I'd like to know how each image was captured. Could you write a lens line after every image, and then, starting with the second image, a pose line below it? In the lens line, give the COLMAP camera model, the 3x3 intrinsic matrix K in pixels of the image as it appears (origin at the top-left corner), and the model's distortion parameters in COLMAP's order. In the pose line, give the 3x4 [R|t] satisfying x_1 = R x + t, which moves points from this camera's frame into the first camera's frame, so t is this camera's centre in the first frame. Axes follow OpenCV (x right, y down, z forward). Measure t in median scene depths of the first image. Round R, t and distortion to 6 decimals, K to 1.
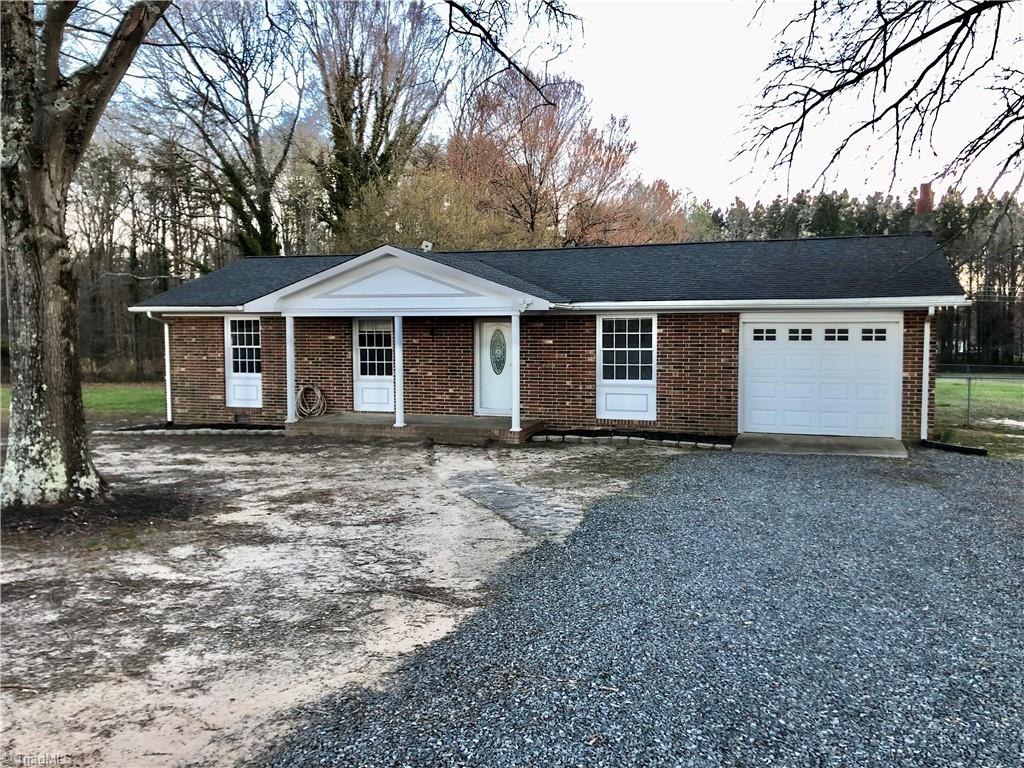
lens RADIAL K [[836.7, 0, 516.7], [0, 836.7, 376.6], [0, 0, 1]] dist [0.033582, -0.001042]
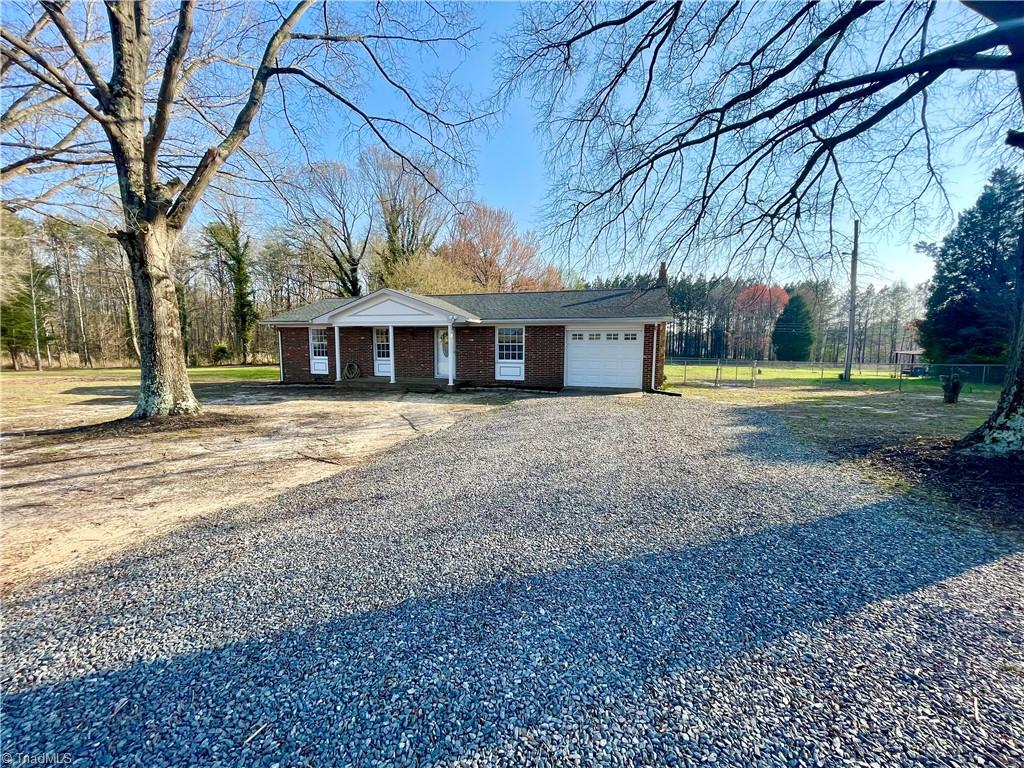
lens RADIAL K [[412.2, 0, 506.6], [0, 412.2, 389.4], [0, 0, 1]] dist [0.000046, 0.000331]
pose [[0.999398, 0.002197, 0.034632, 0.088106], [-0.004190, 0.998331, 0.057595, 0.017321], [-0.034448, -0.057705, 0.997739, 0.029037]]
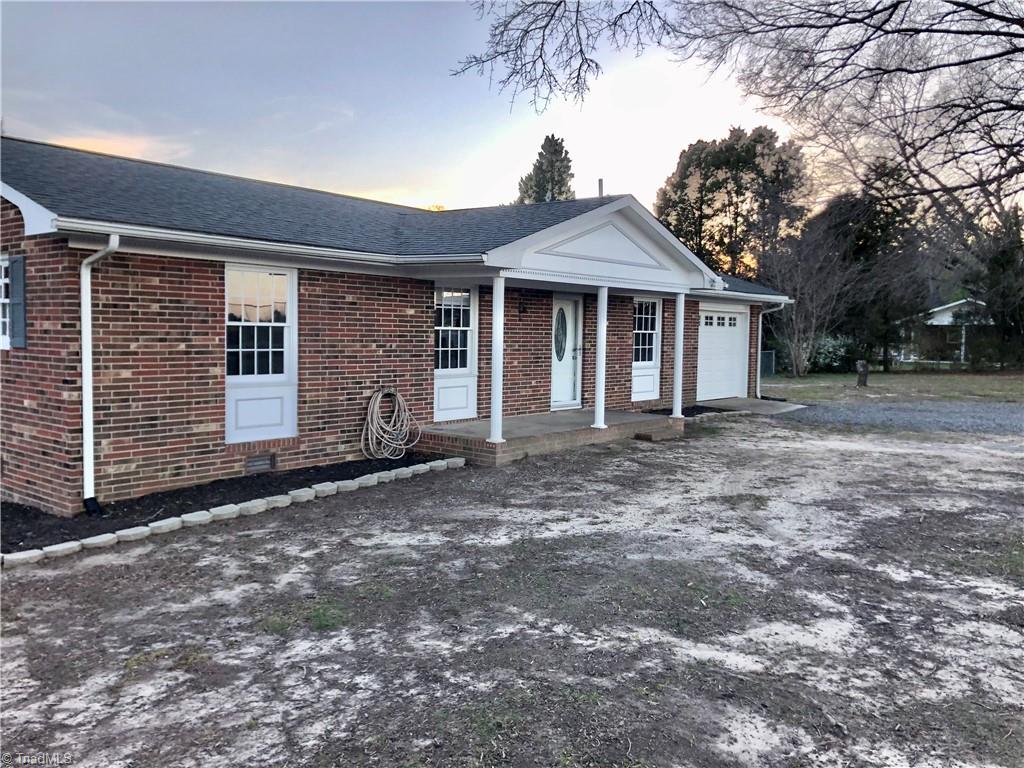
lens RADIAL K [[836.7, 0, 513.8], [0, 836.7, 385.9], [0, 0, 1]] dist [0.033582, -0.001042]
pose [[0.351769, -0.052828, 0.934595, -0.862878], [0.037862, 0.998392, 0.042183, -0.015317], [-0.935321, 0.020546, 0.353204, 0.766123]]
